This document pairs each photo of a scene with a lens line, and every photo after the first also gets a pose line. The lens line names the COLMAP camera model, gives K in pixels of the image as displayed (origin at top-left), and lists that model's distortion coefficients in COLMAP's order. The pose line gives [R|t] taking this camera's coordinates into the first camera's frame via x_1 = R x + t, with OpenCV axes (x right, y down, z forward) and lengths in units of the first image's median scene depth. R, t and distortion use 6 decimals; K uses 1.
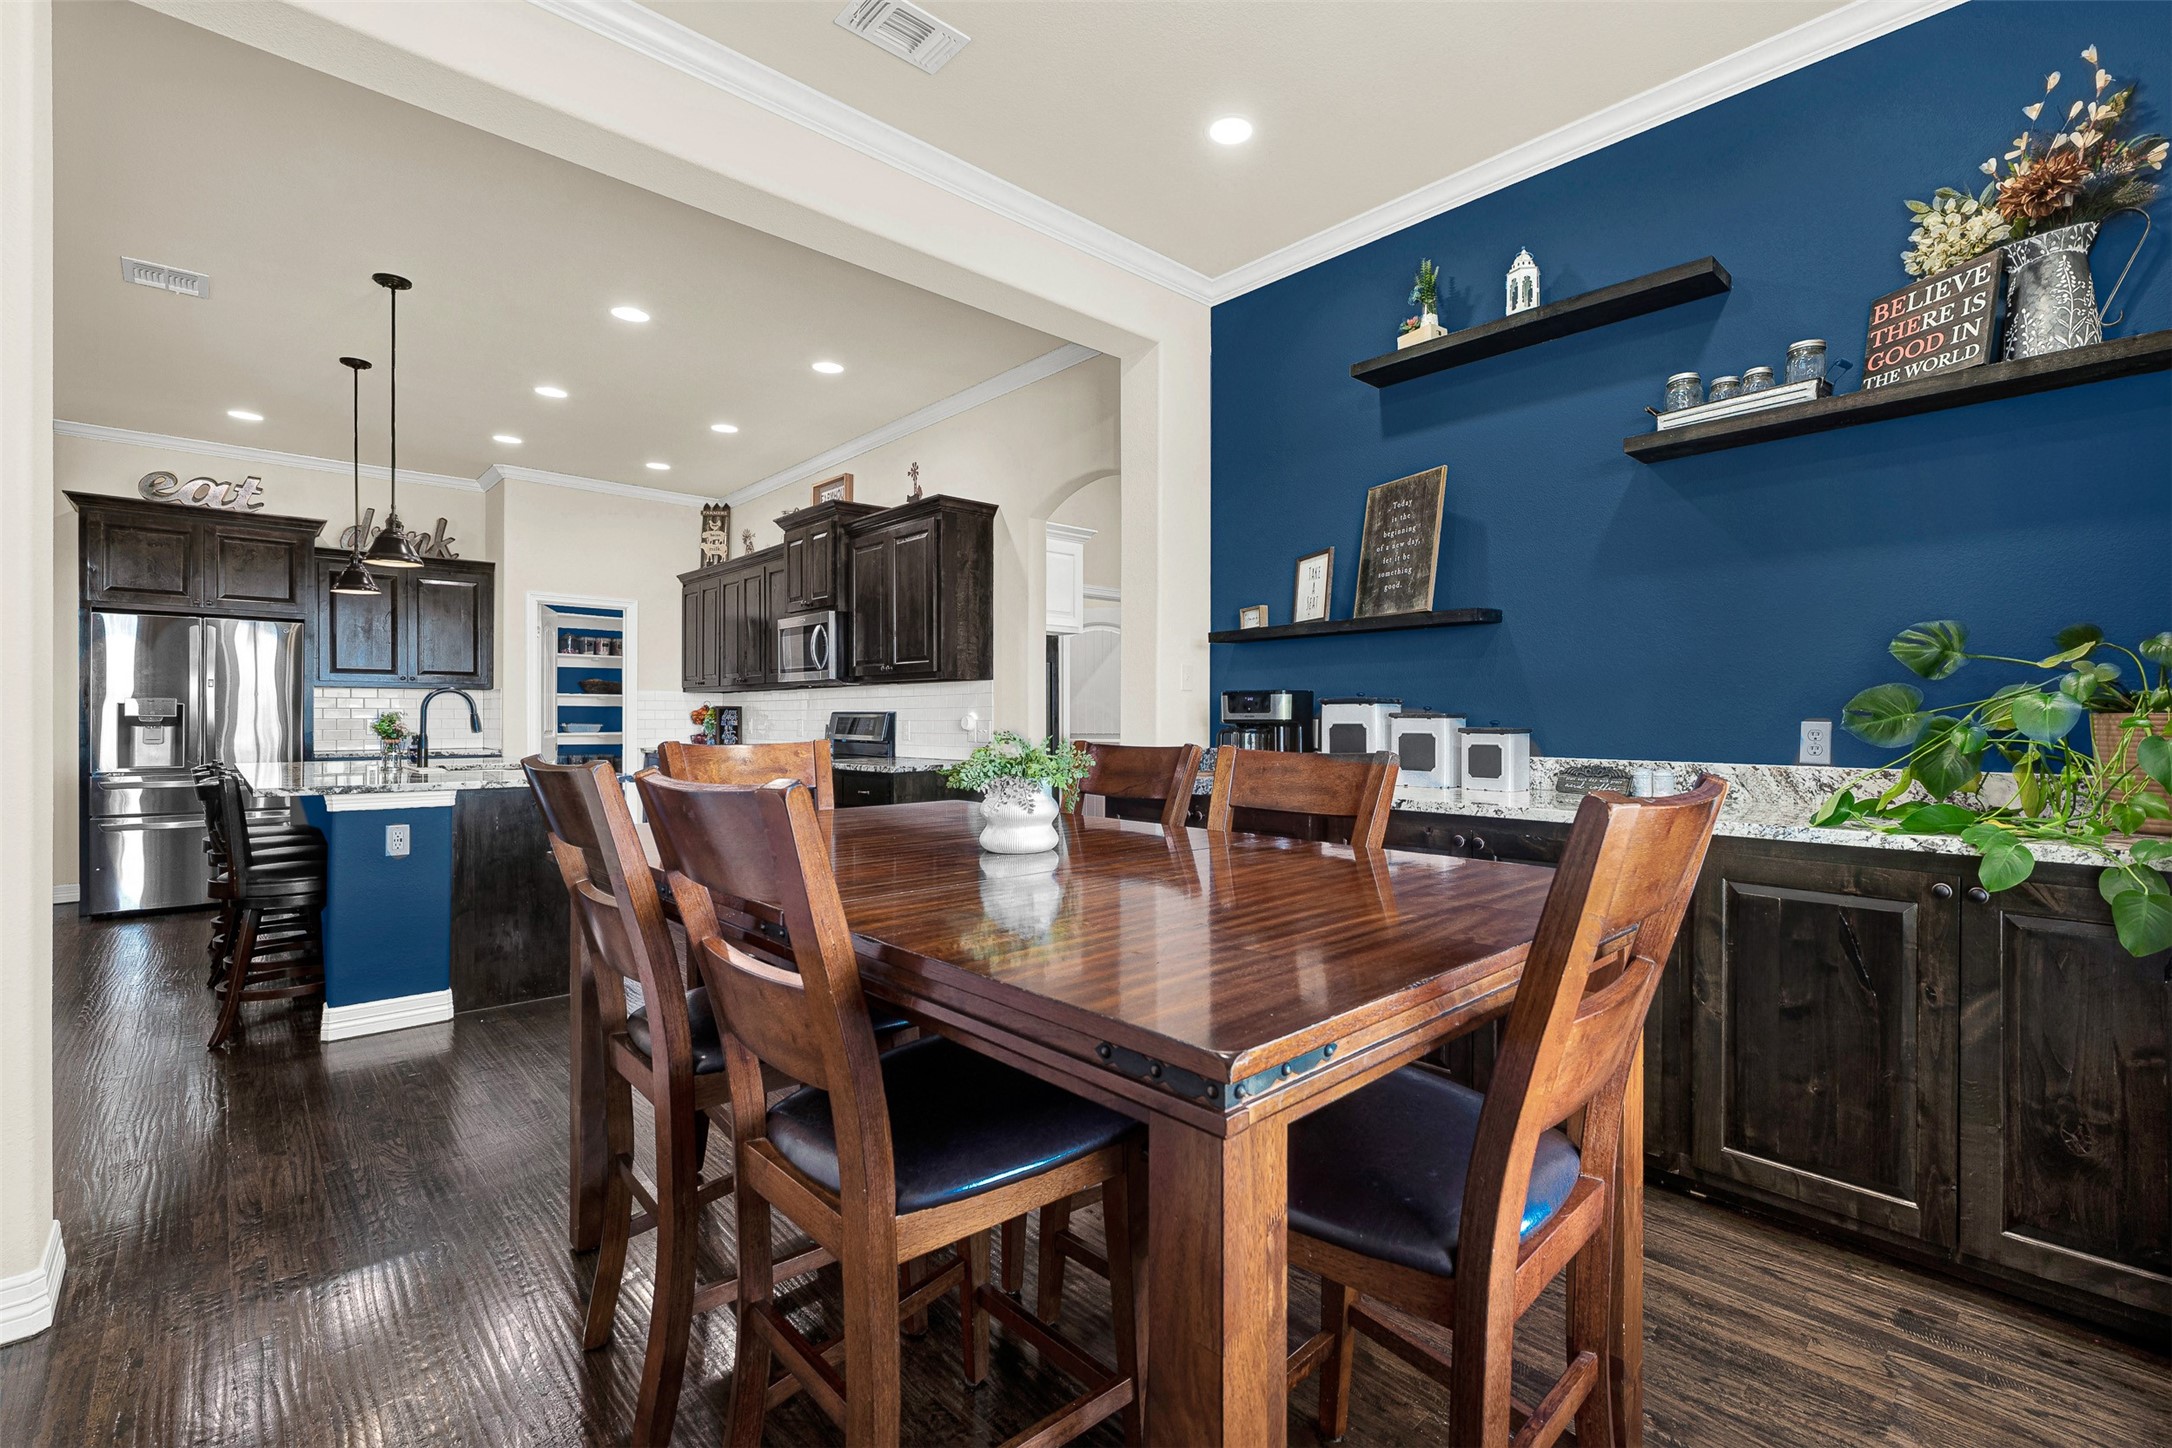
lens RADIAL K [[884.1, 0, 1089.0], [0, 884.1, 711.9], [0, 0, 1]] dist [0.000897, 0.000078]
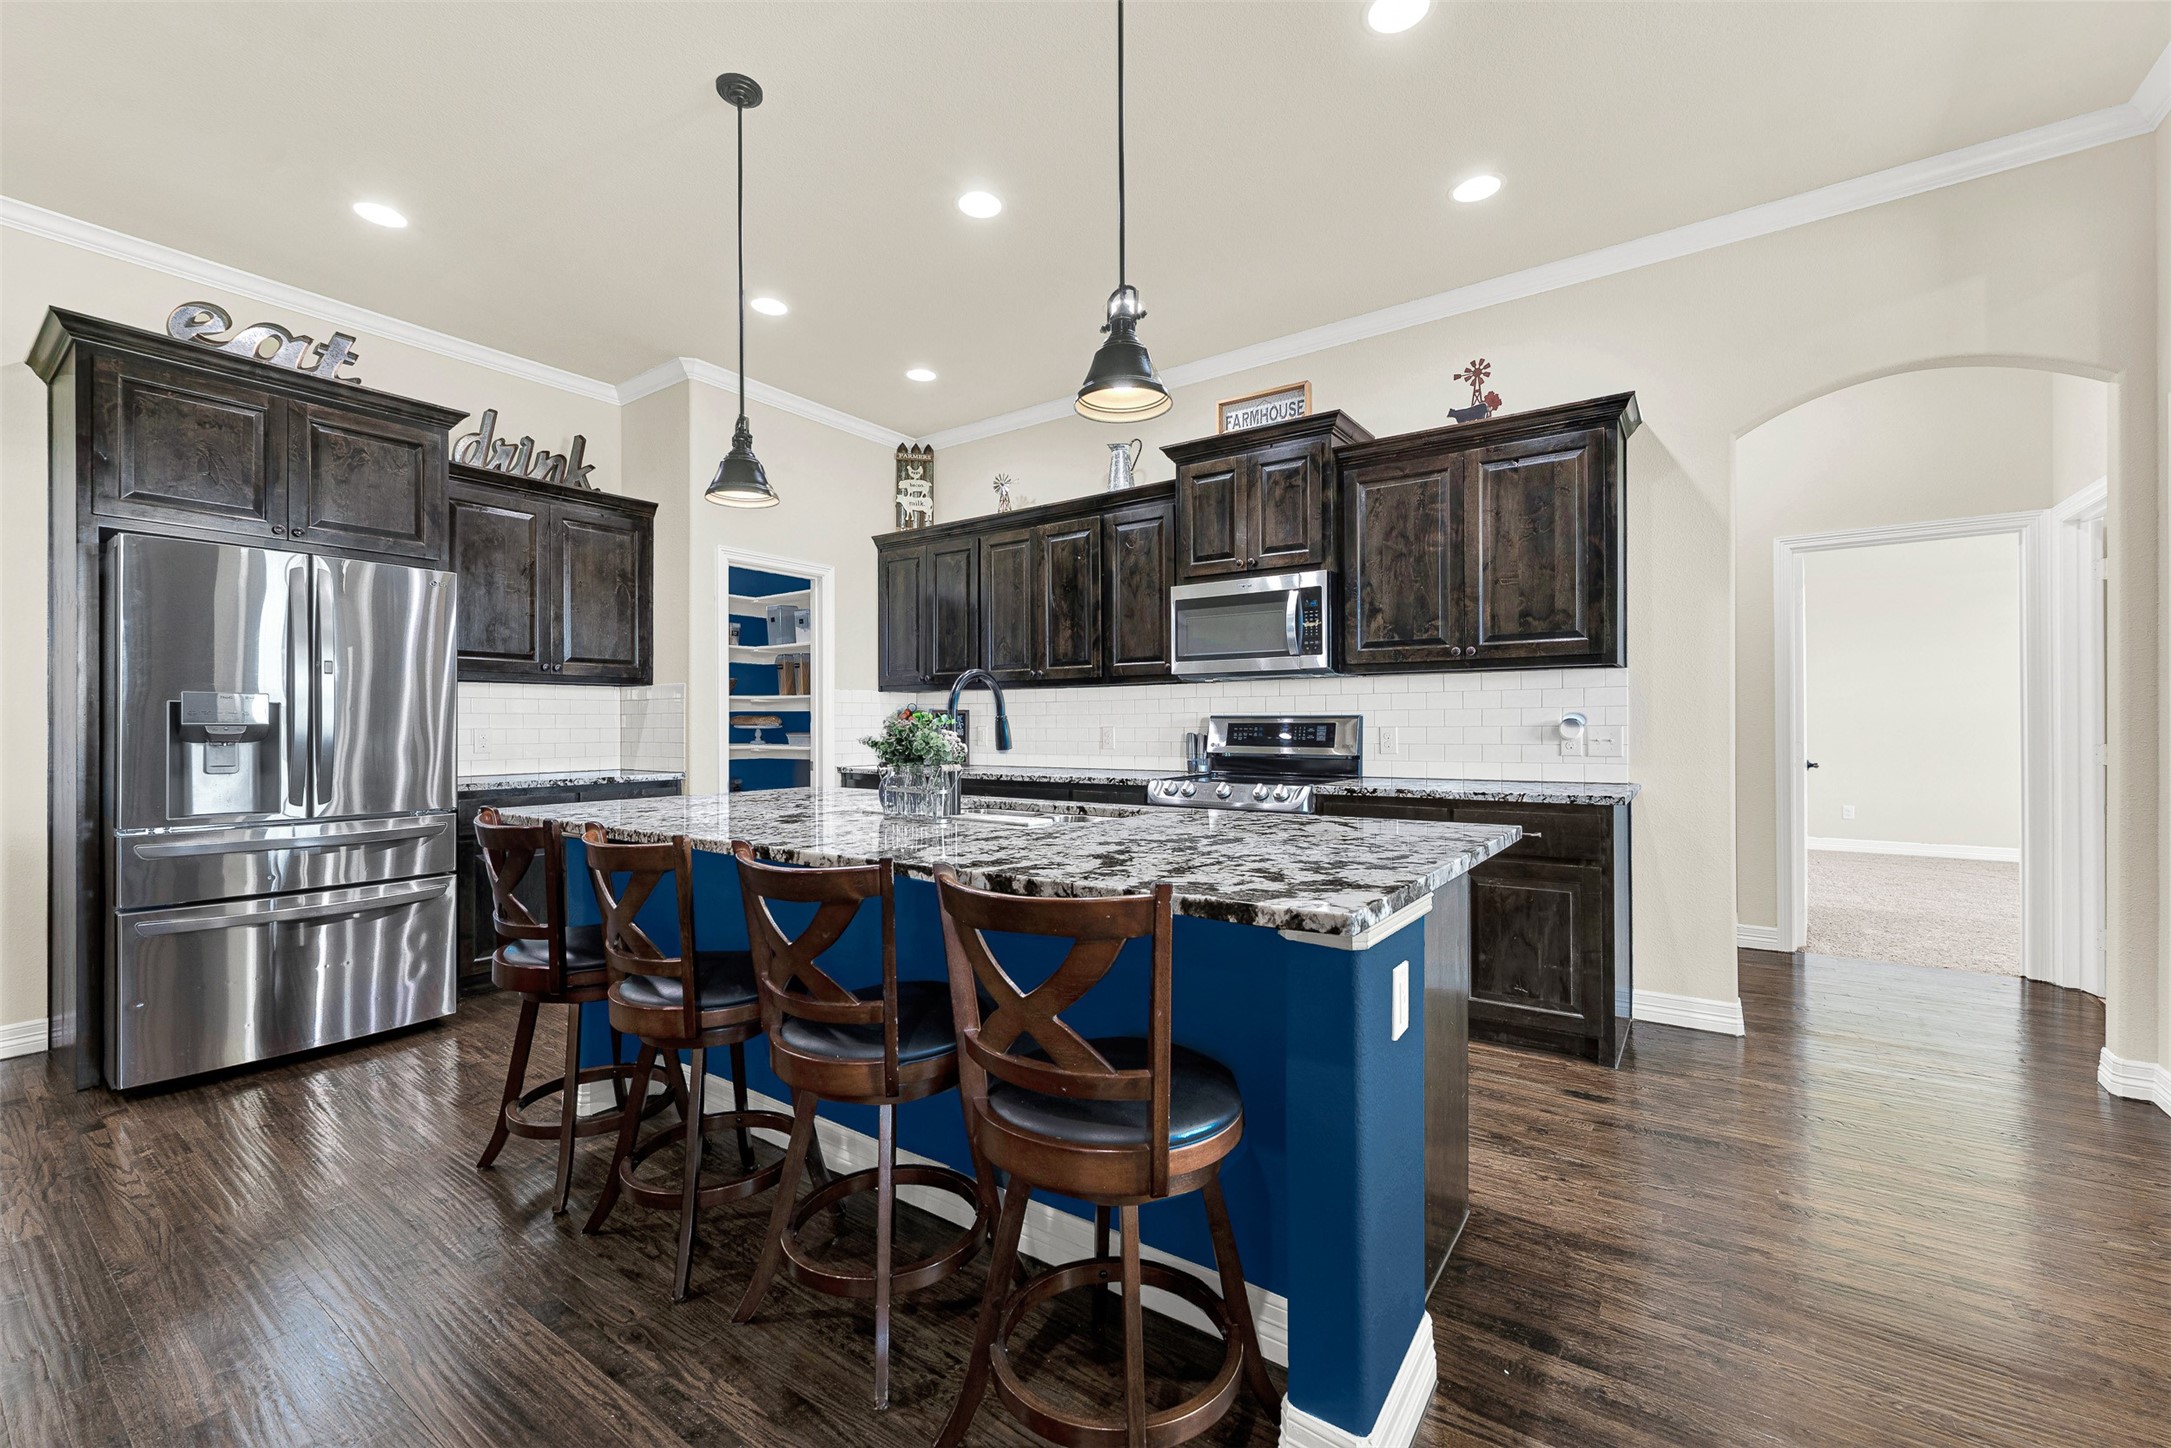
lens RADIAL K [[883.7, 0, 1086.7], [0, 883.7, 731.8], [0, 0, 1]] dist [0.000897, 0.000078]
pose [[0.985458, -0.005748, 0.169819, -0.539860], [0.004748, 0.999969, 0.006296, 0.007195], [-0.169850, -0.005398, 0.985455, 0.308904]]
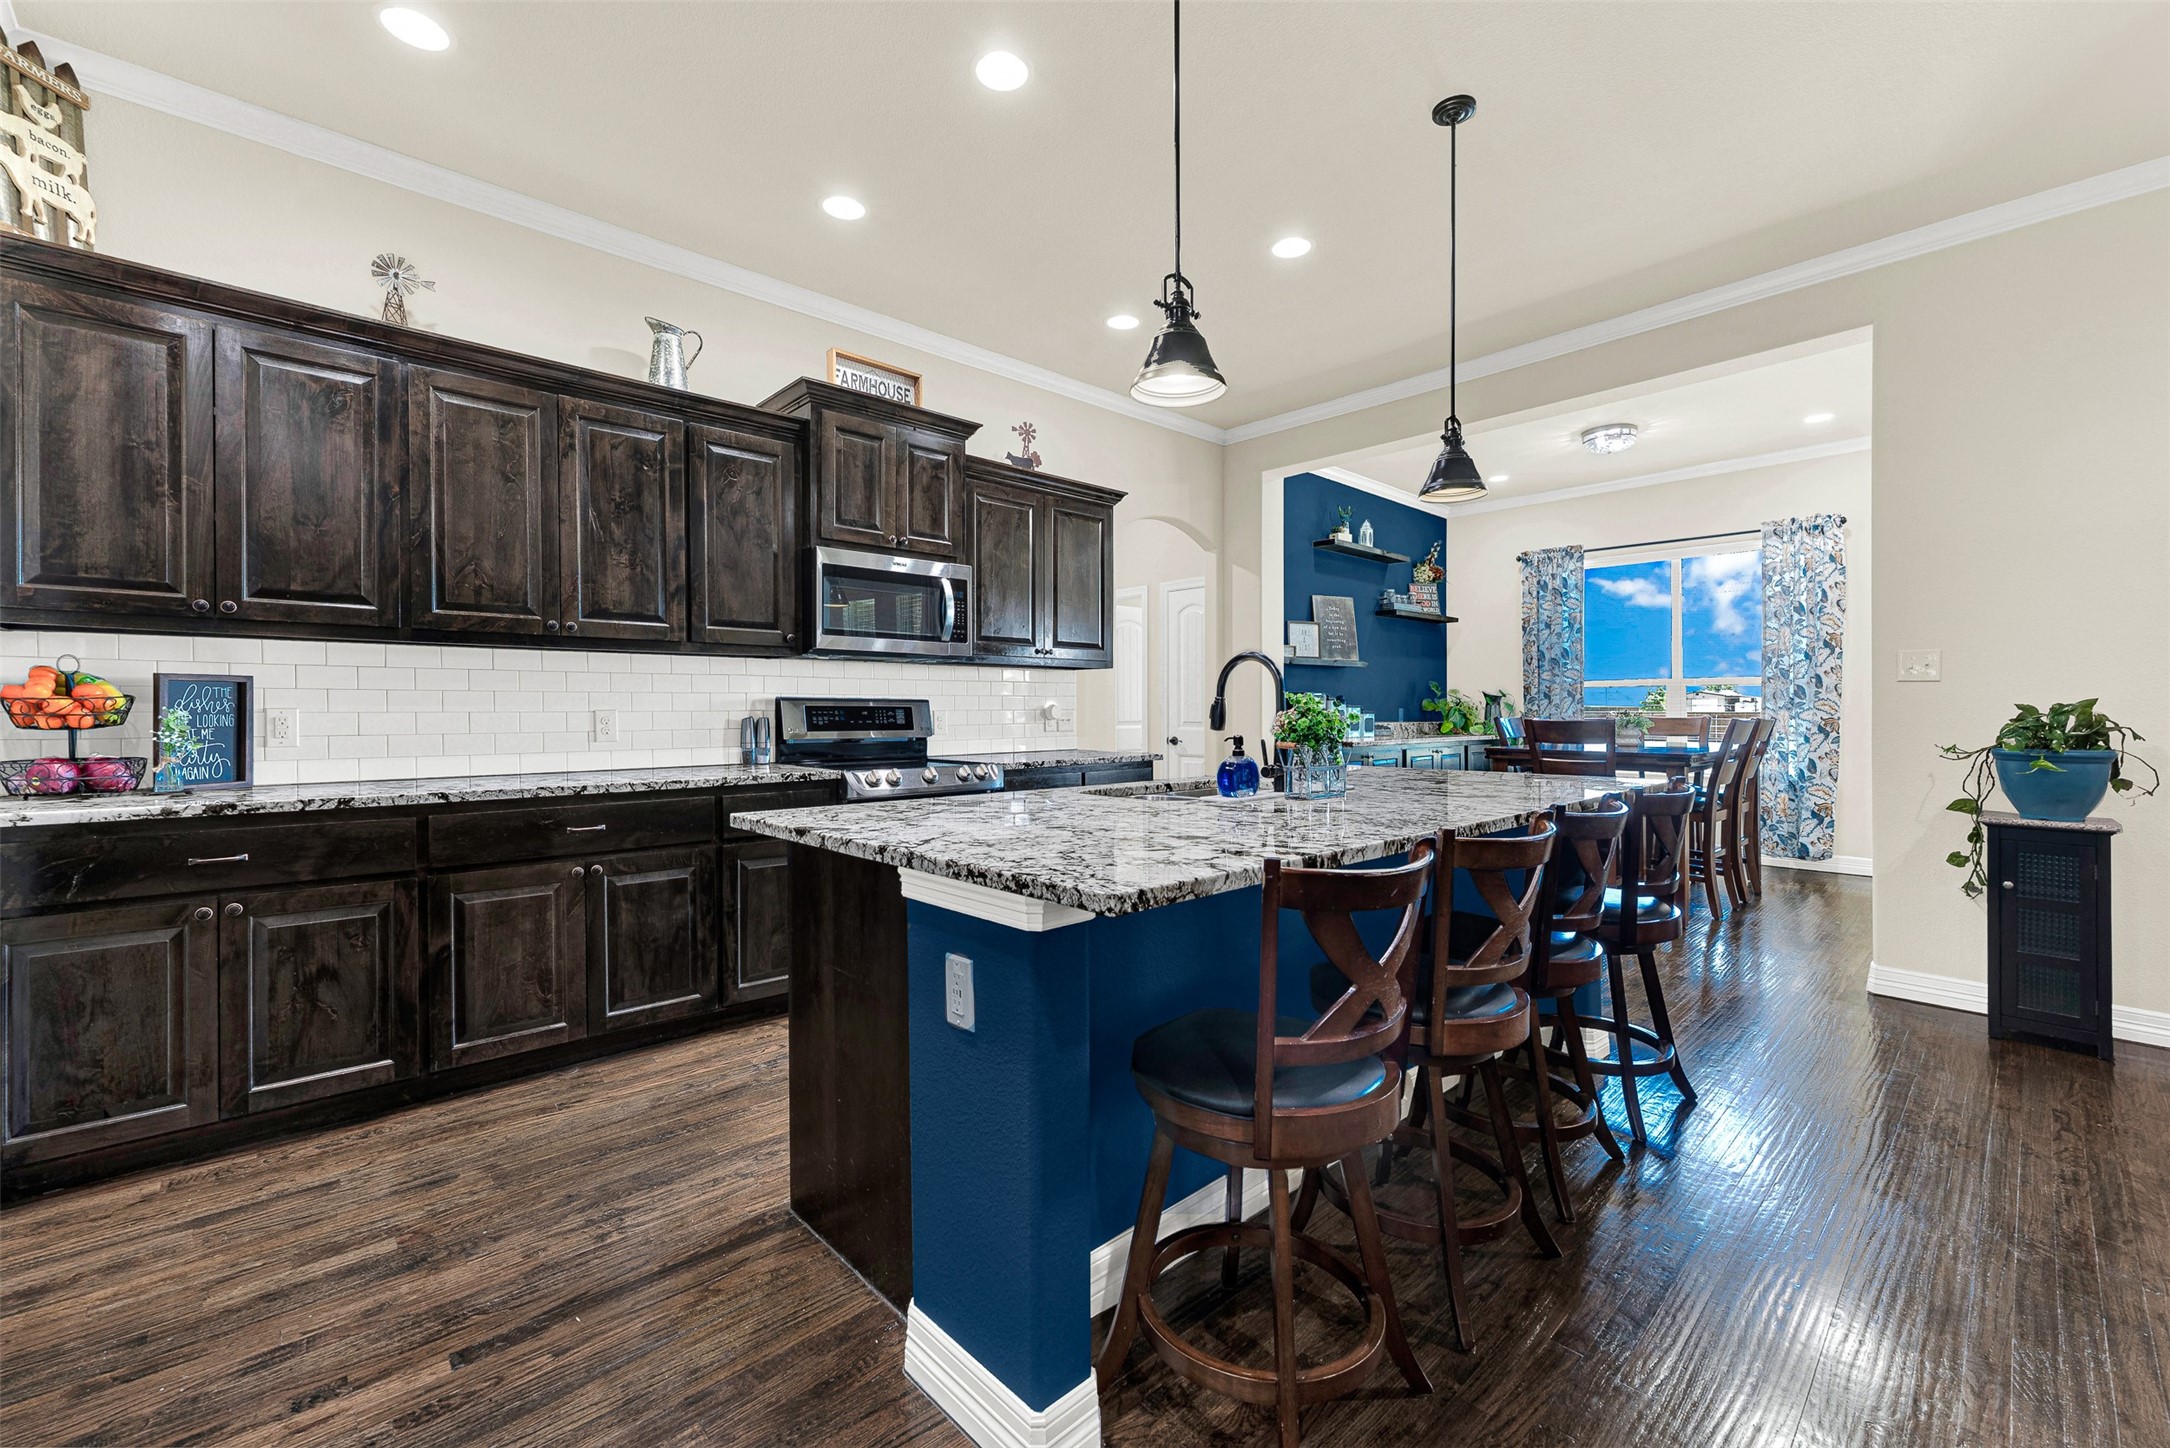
lens RADIAL K [[883.3, 0, 1088.5], [0, 883.3, 716.4], [0, 0, 1]] dist [0.000897, 0.000078]
pose [[0.037138, -0.006866, 0.999287, -0.942971], [0.002450, 0.999974, 0.006780, 0.008564], [-0.999307, 0.002197, 0.037154, 0.782031]]
